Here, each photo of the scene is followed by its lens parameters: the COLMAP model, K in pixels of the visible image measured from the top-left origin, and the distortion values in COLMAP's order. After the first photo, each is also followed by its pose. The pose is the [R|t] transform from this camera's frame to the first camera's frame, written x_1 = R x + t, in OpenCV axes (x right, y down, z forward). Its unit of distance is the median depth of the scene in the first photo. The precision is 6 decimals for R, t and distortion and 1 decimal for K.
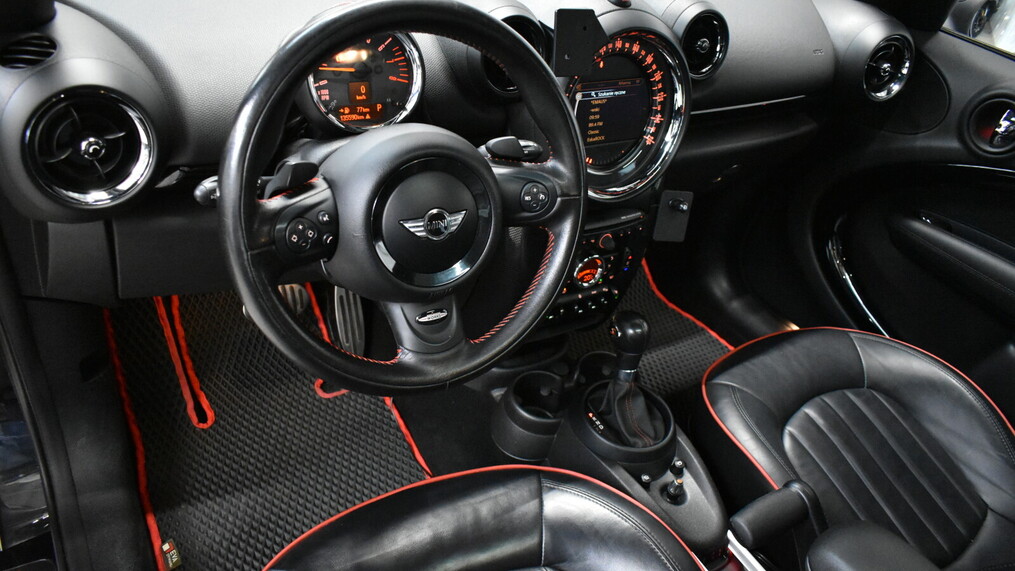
lens RADIAL K [[772.8, 0, 511.6], [0, 772.8, 288.0], [0, 0, 1]] dist [-0.021972, 0.004658]
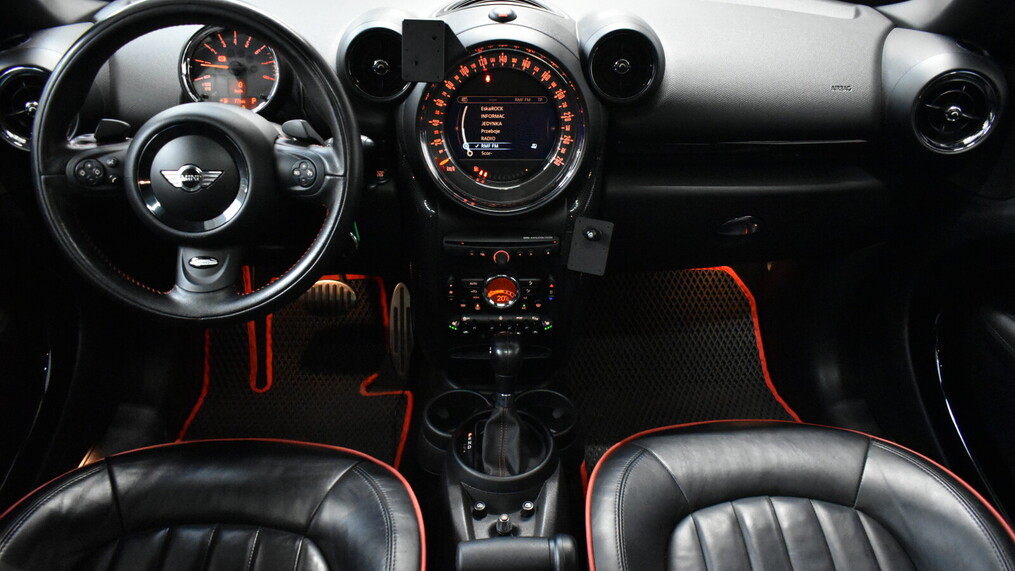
lens RADIAL K [[772.8, 0, 507.3], [0, 772.8, 286.5], [0, 0, 1]] dist [-0.021972, 0.004658]
pose [[0.852064, 0.129805, -0.507087, 0.661577], [-0.198557, 0.976511, -0.083669, 0.058281], [0.484315, 0.171977, 0.857824, 0.169874]]
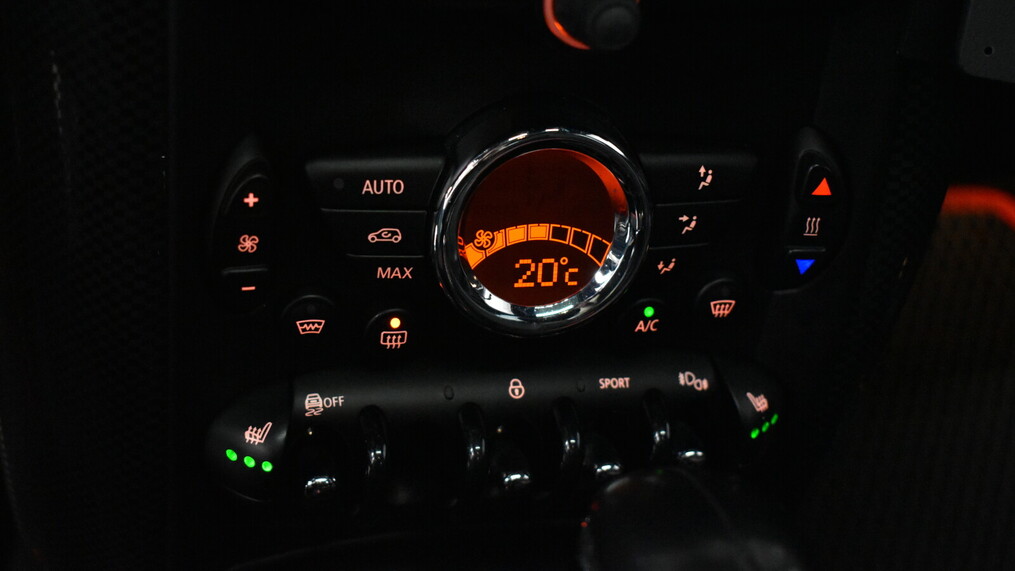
lens RADIAL K [[1586.1, 0, 508.2], [0, 1586.1, 286.1], [0, 0, 1]] dist [-0.031895, 0.000000]
pose [[0.954463, 0.079083, -0.287656, 0.211208], [-0.127066, 0.980156, -0.152145, 0.047679], [0.269916, 0.181768, 0.945572, 0.734474]]
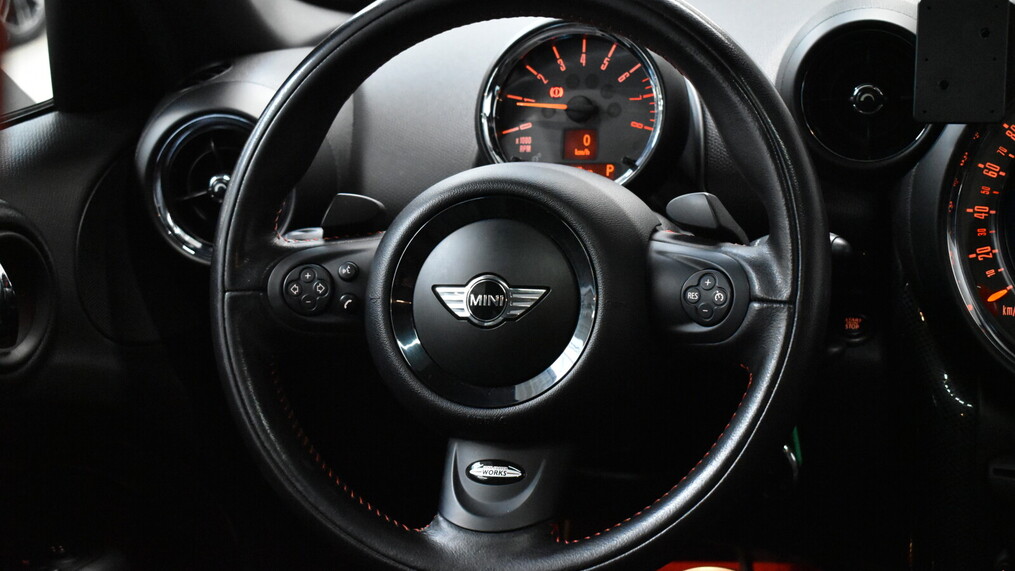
lens RADIAL K [[1586.1, 0, 505.9], [0, 1586.1, 282.4], [0, 0, 1]] dist [-0.031895, 0.000000]
pose [[0.625752, 0.018908, -0.779793, 0.616997], [-0.297639, 0.929853, -0.216296, 0.118151], [0.721003, 0.367444, 0.587486, 0.190562]]
